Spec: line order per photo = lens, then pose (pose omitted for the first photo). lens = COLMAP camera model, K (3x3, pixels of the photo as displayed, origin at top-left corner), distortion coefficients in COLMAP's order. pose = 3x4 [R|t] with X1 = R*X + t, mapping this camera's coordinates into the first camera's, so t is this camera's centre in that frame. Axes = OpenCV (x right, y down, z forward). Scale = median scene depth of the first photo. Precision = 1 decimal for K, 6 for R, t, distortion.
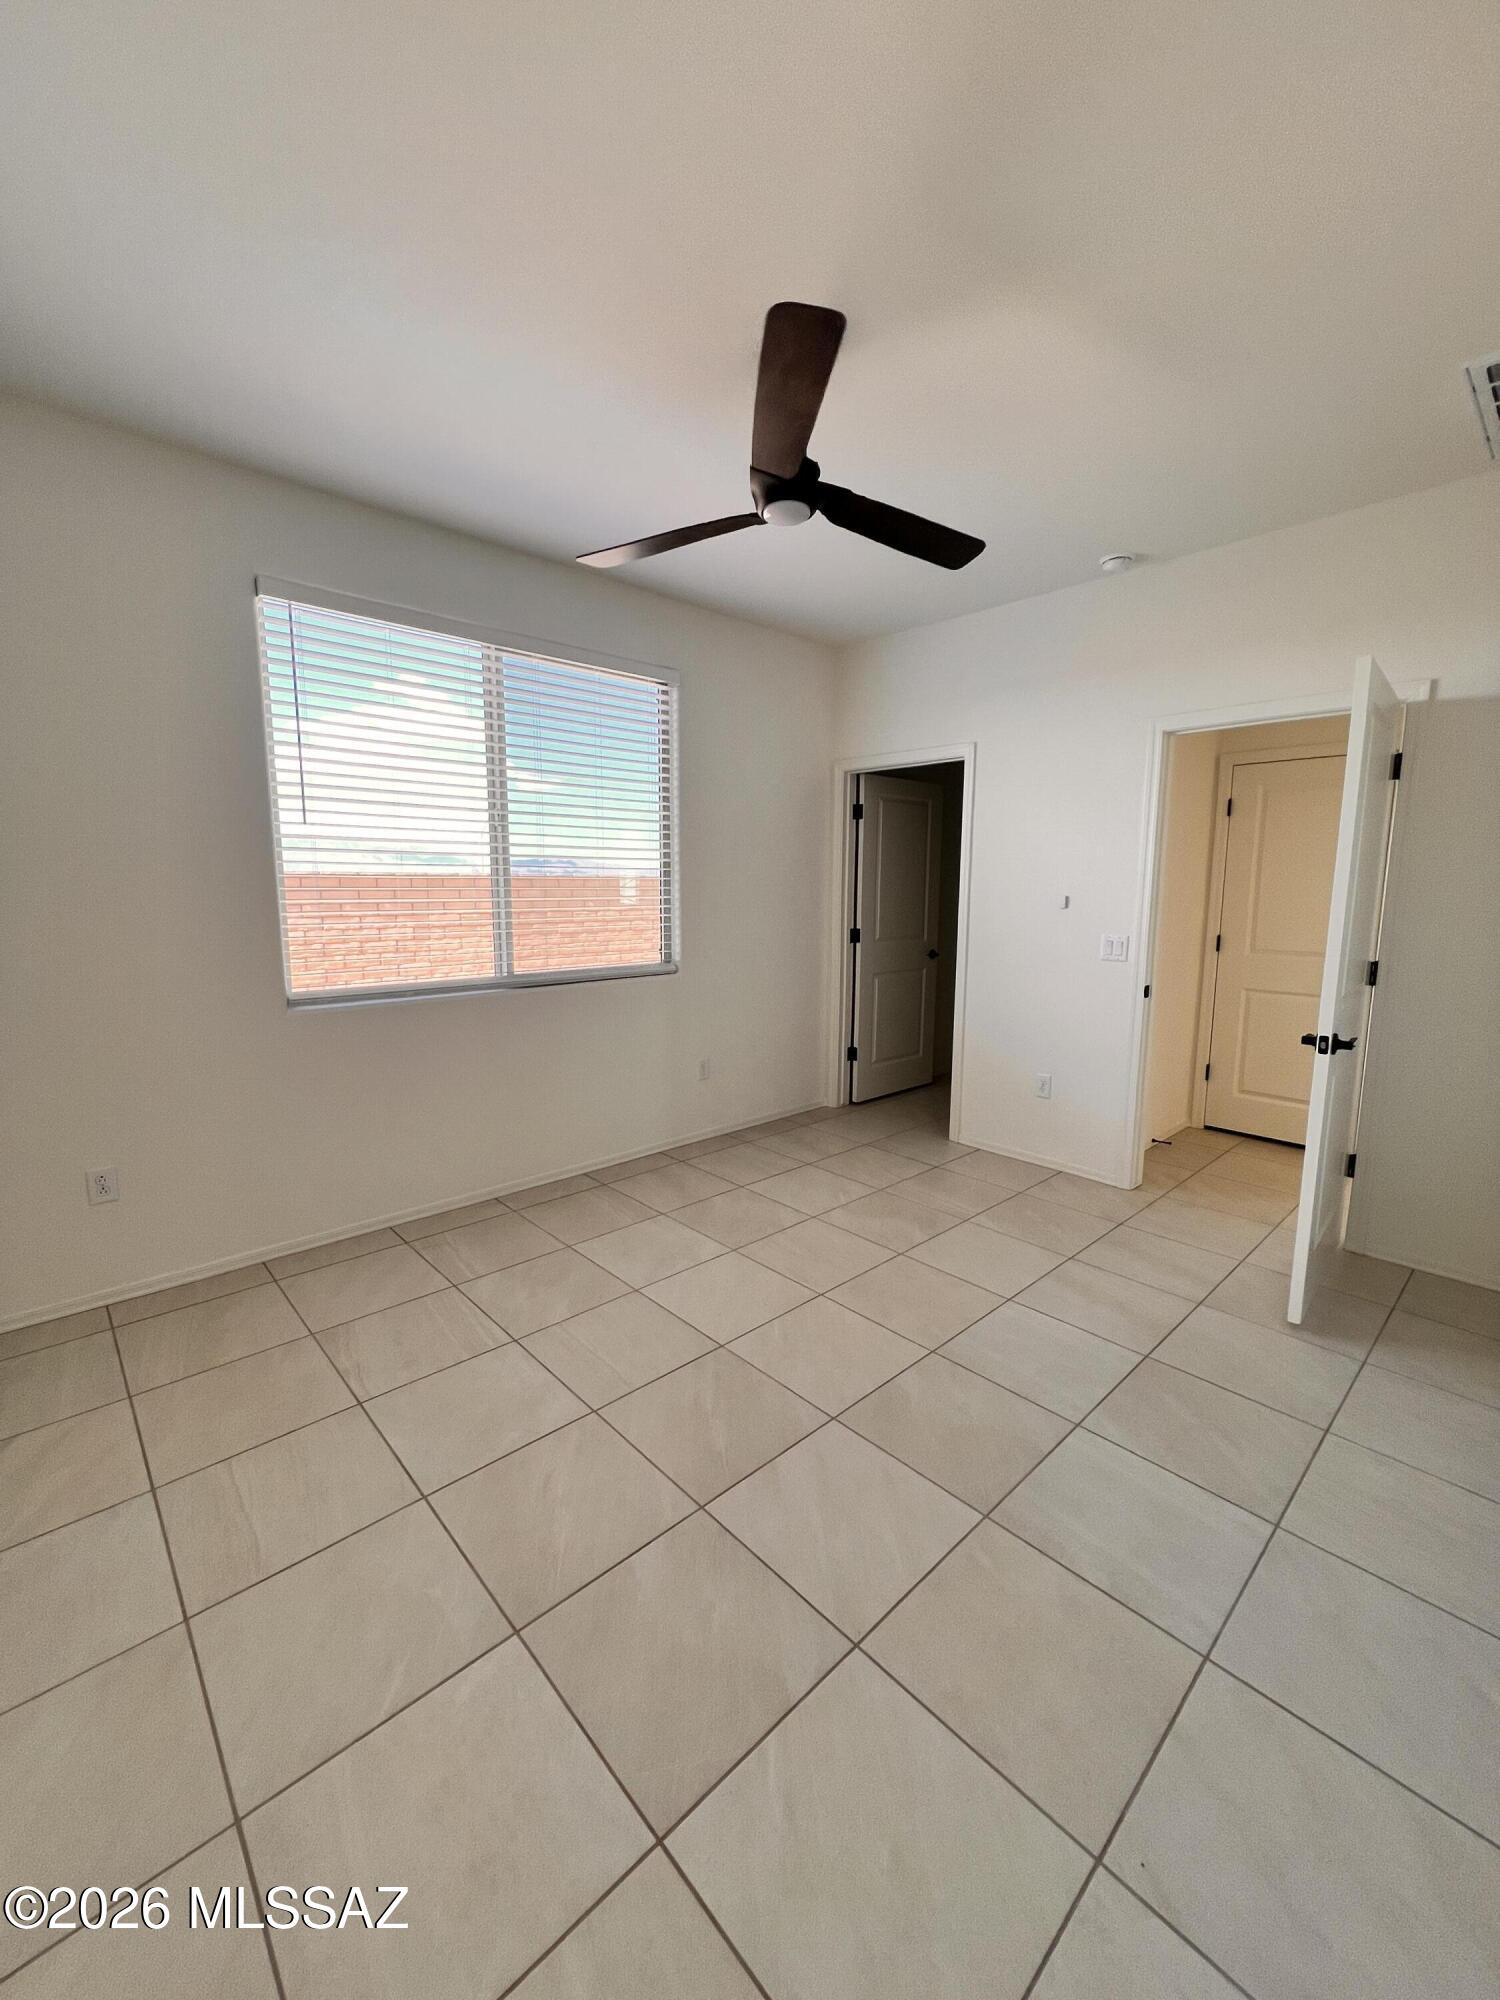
lens RADIAL K [[798.8, 0, 736.1], [0, 798.8, 1012.7], [0, 0, 1]] dist [-0.000923, 0.000194]
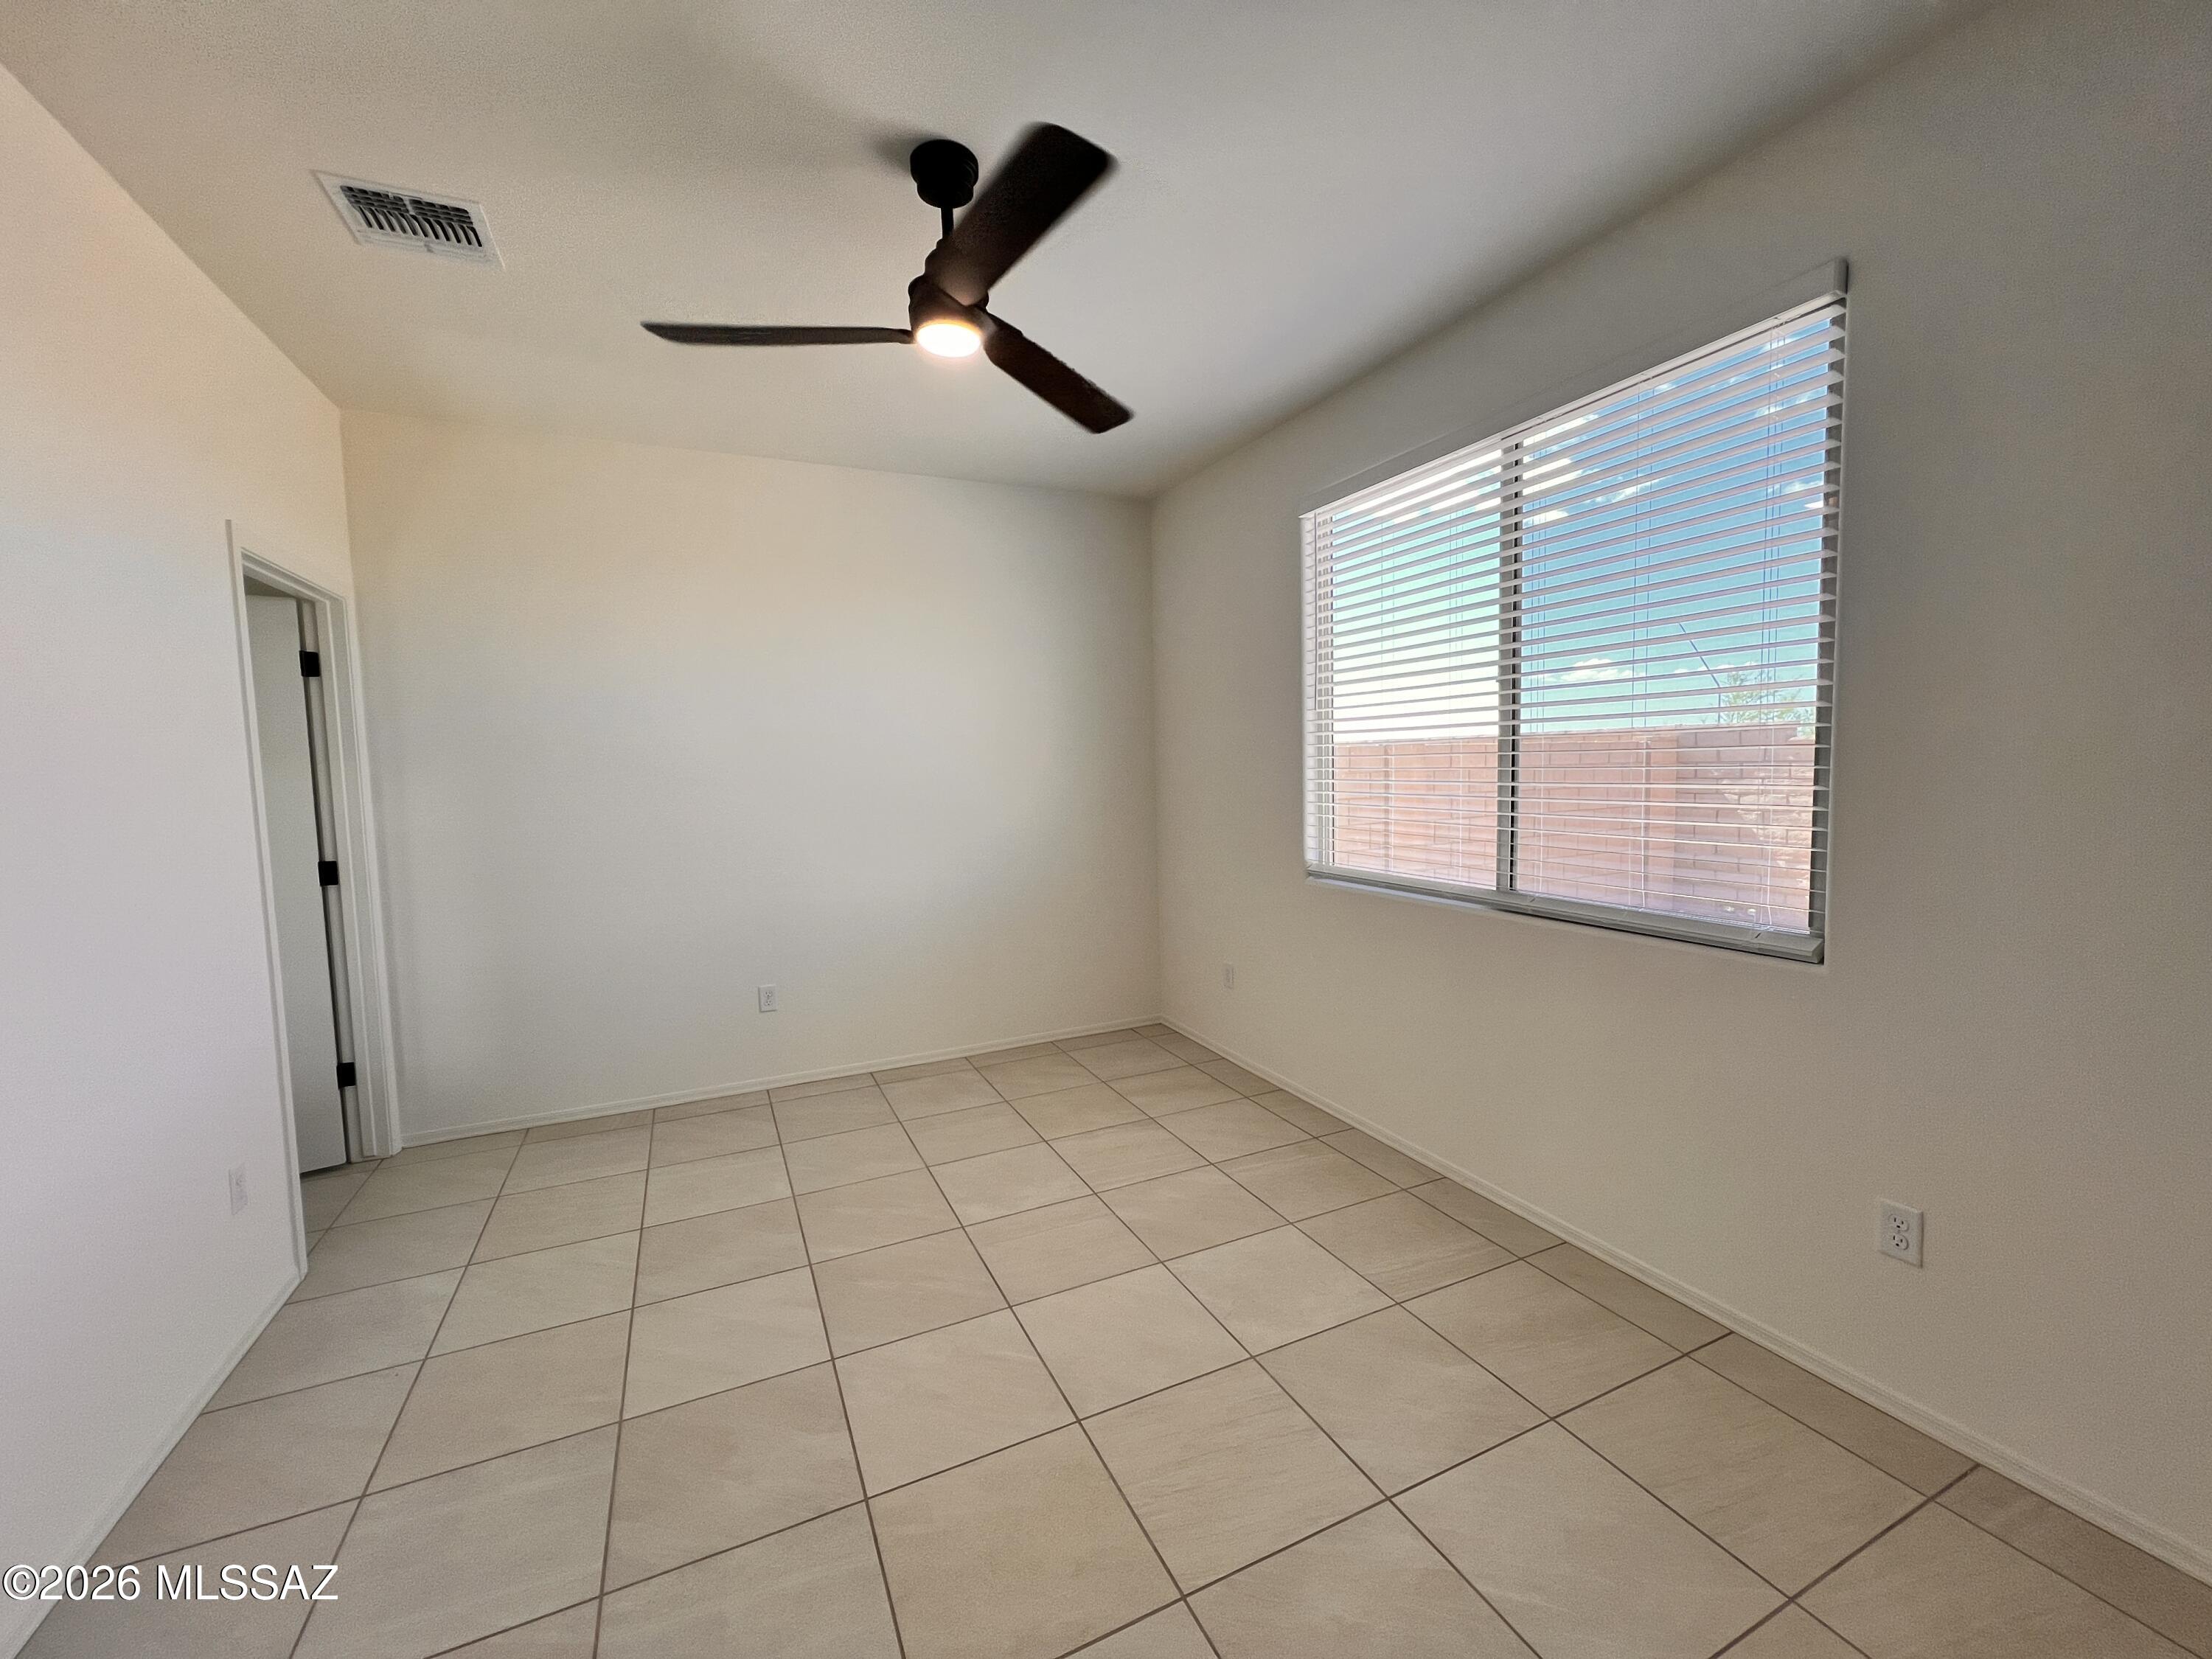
lens RADIAL K [[883.5, 0, 1103.4], [0, 883.5, 836.9], [0, 0, 1]] dist [-0.000923, 0.000194]
pose [[-0.297695, 0.082101, -0.951124, 0.623615], [-0.131457, 0.983279, 0.126022, -0.160433], [0.945567, 0.162548, -0.281924, 0.985639]]
